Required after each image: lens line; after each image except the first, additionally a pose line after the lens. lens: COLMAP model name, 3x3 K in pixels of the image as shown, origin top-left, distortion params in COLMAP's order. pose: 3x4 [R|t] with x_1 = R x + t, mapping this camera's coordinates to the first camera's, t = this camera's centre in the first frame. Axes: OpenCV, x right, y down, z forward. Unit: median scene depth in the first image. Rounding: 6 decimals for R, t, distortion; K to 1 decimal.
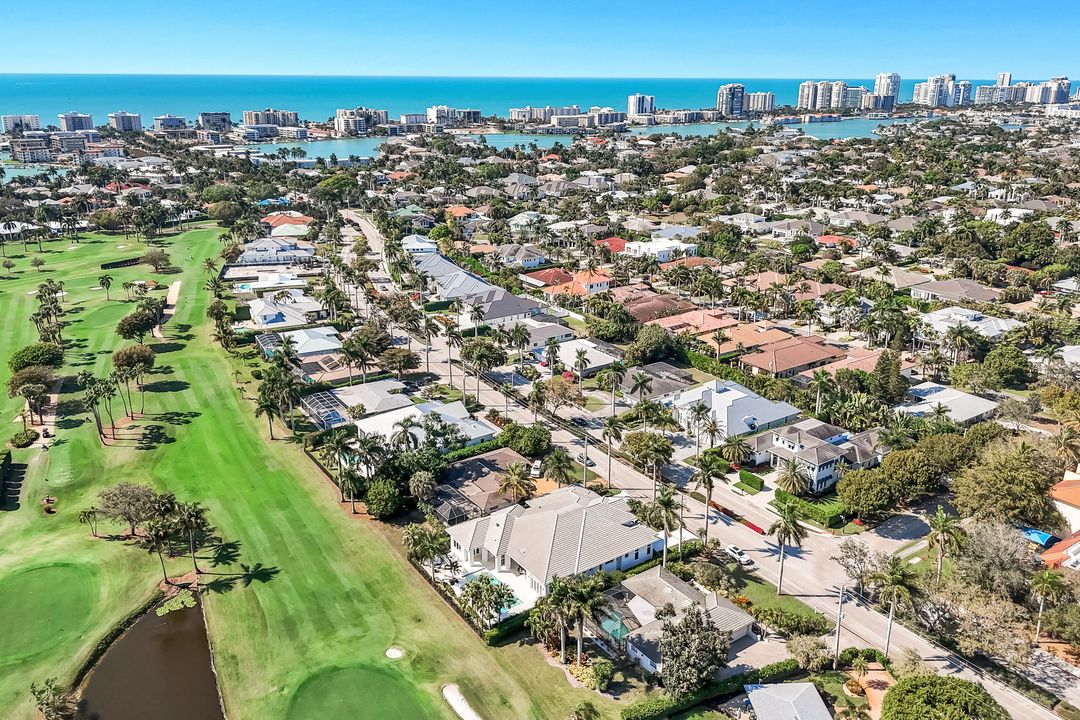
lens RADIAL K [[814.1, 0, 538.5], [0, 814.1, 326.6], [0, 0, 1]] dist [0.039883, -0.008133]
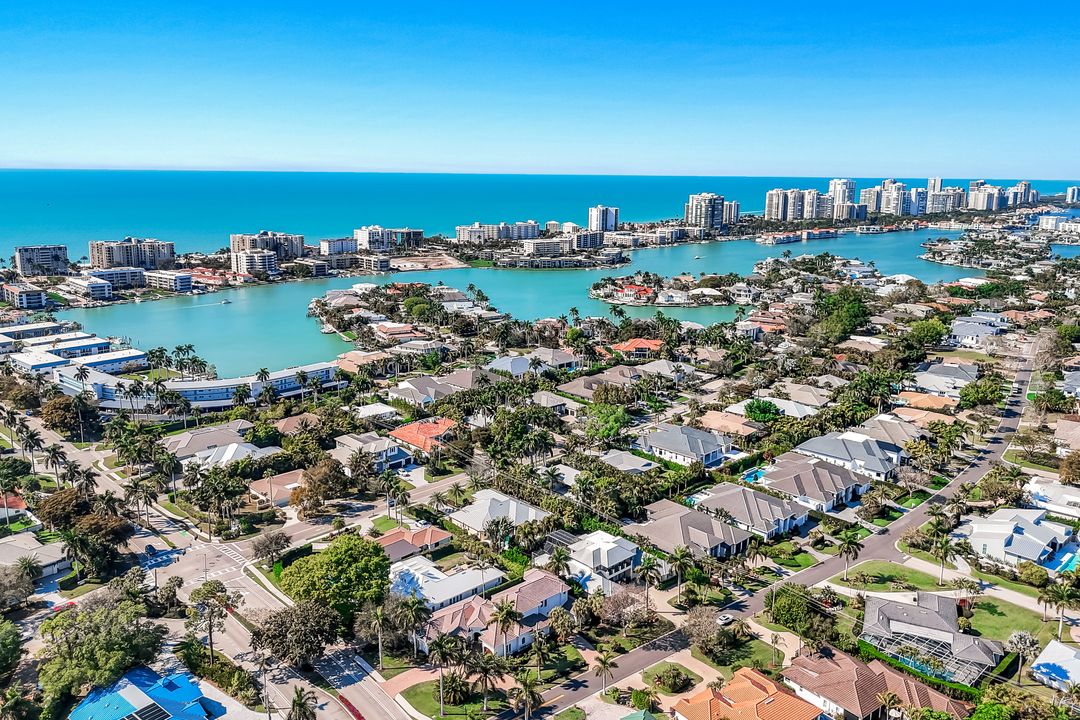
lens RADIAL K [[826.0, 0, 533.4], [0, 826.0, 312.1], [0, 0, 1]] dist [0.073948, -0.047388]
pose [[0.990404, -0.018361, 0.136975, -0.070328], [0.035627, 0.991556, -0.124687, -0.080709], [-0.133529, 0.128371, 0.982696, 0.210659]]
